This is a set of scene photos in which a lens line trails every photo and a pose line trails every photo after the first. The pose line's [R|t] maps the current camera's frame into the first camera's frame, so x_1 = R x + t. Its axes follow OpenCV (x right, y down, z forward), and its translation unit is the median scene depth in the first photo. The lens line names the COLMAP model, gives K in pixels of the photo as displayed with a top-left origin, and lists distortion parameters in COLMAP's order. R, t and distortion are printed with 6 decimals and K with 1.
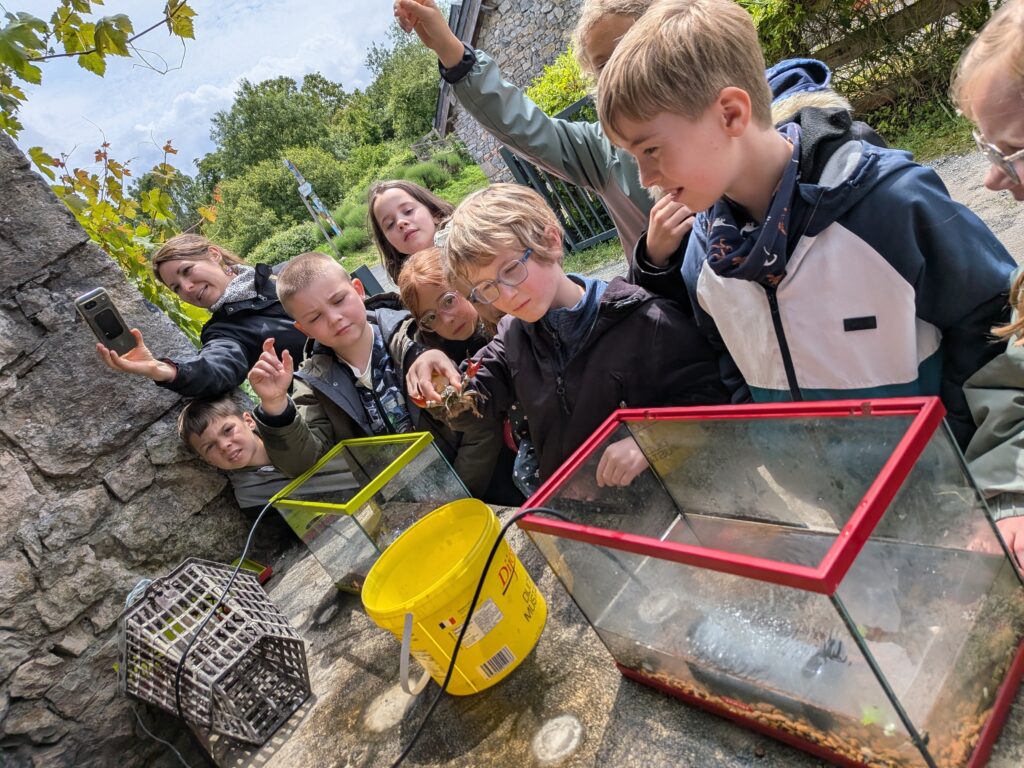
lens RADIAL K [[738.4, 0, 537.5], [0, 738.4, 352.0], [0, 0, 1]] dist [0.018043, -0.024234]
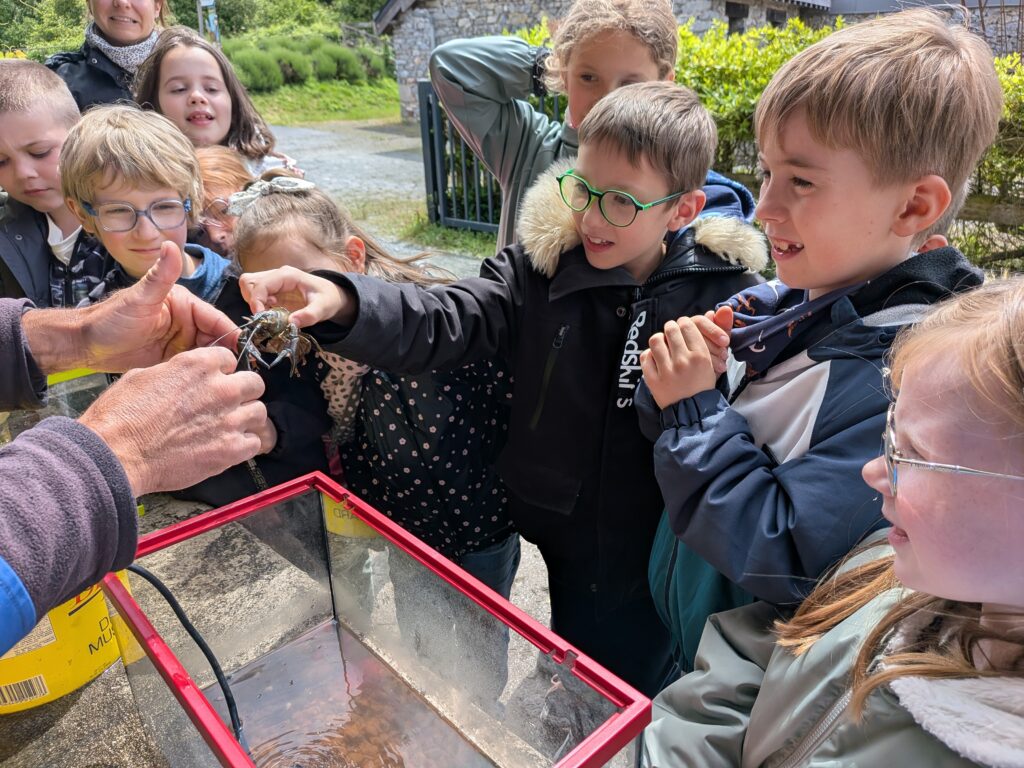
lens RADIAL K [[738.4, 0, 537.4], [0, 738.4, 389.3], [0, 0, 1]] dist [0.018043, -0.024234]
pose [[0.852498, 0.453500, 0.259972, 0.031384], [-0.471602, 0.881773, 0.008289, -0.053857], [-0.225477, -0.129670, 0.965581, 0.105784]]
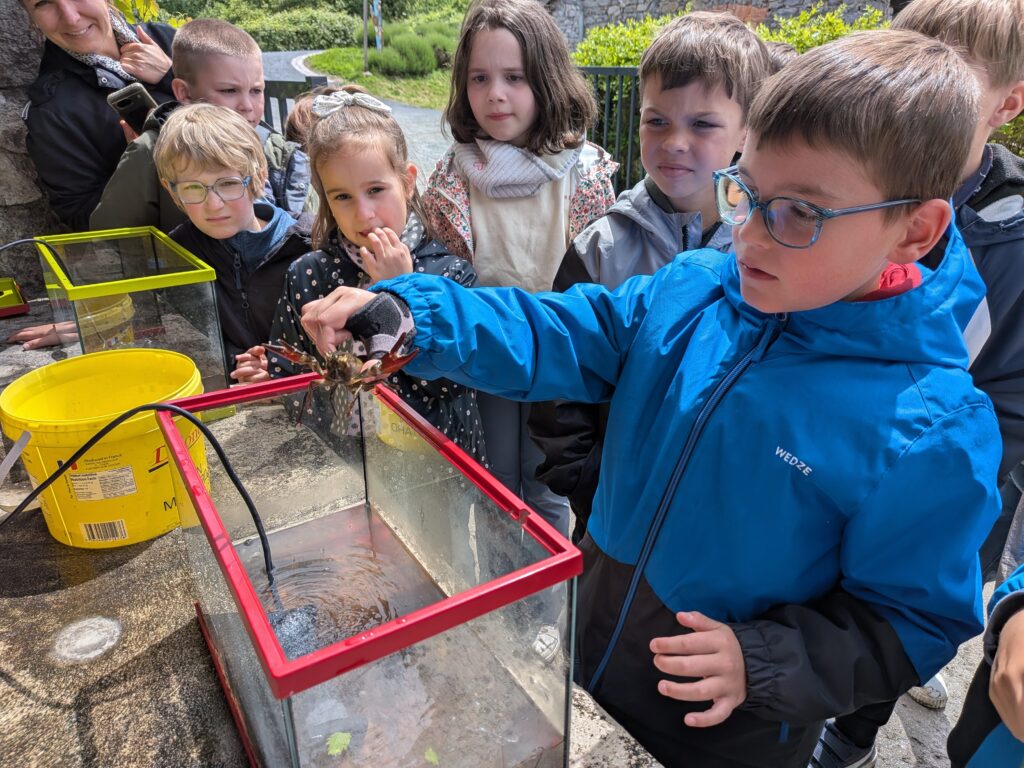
lens RADIAL K [[738.4, 0, 538.9], [0, 738.4, 384.4], [0, 0, 1]] dist [0.018043, -0.024234]
pose [[0.838558, 0.529749, 0.127227, 0.092335], [-0.541901, 0.835125, 0.094385, -0.046619], [-0.056250, -0.148092, 0.987373, 0.067200]]
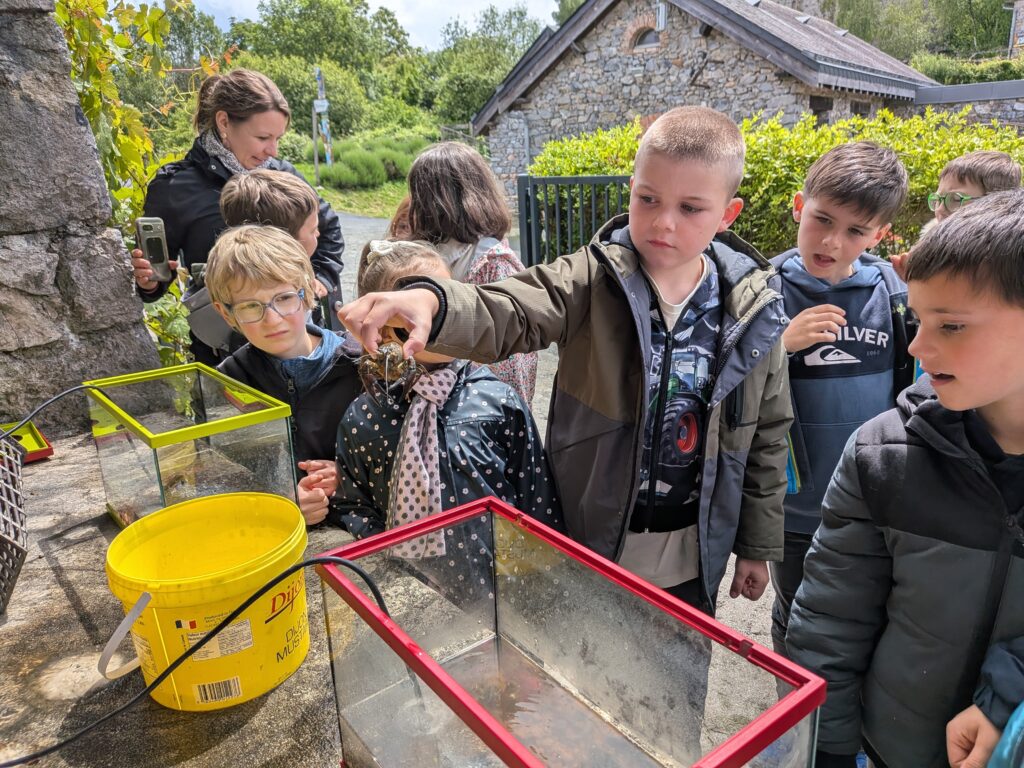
lens RADIAL K [[738.4, 0, 552.2], [0, 738.4, 388.4], [0, 0, 1]] dist [0.018043, -0.024234]
pose [[0.863317, 0.488131, 0.128110, -0.001386], [-0.486283, 0.872510, -0.047481, -0.012634], [-0.134954, -0.021307, 0.990623, 0.064268]]
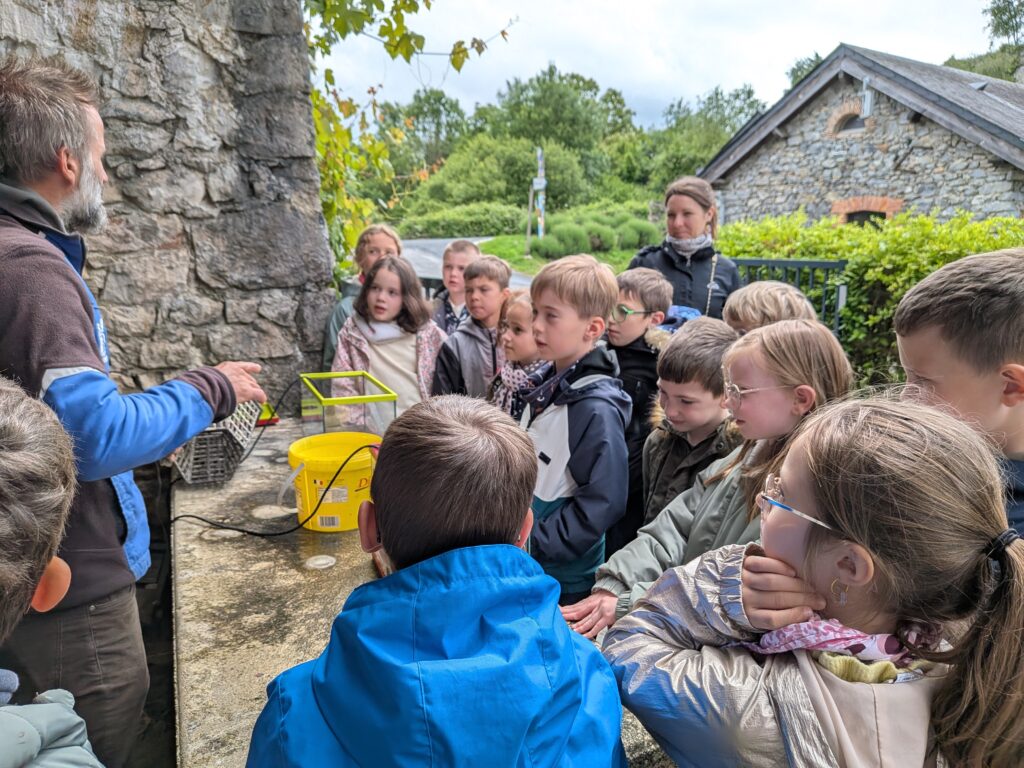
lens RADIAL K [[738.4, 0, 540.1], [0, 738.4, 397.7], [0, 0, 1]] dist [0.018043, -0.024234]
pose [[0.804468, 0.576210, -0.144267, 0.217920], [-0.578199, 0.815267, 0.032039, -0.073954], [0.136077, 0.057641, 0.989020, -0.323516]]
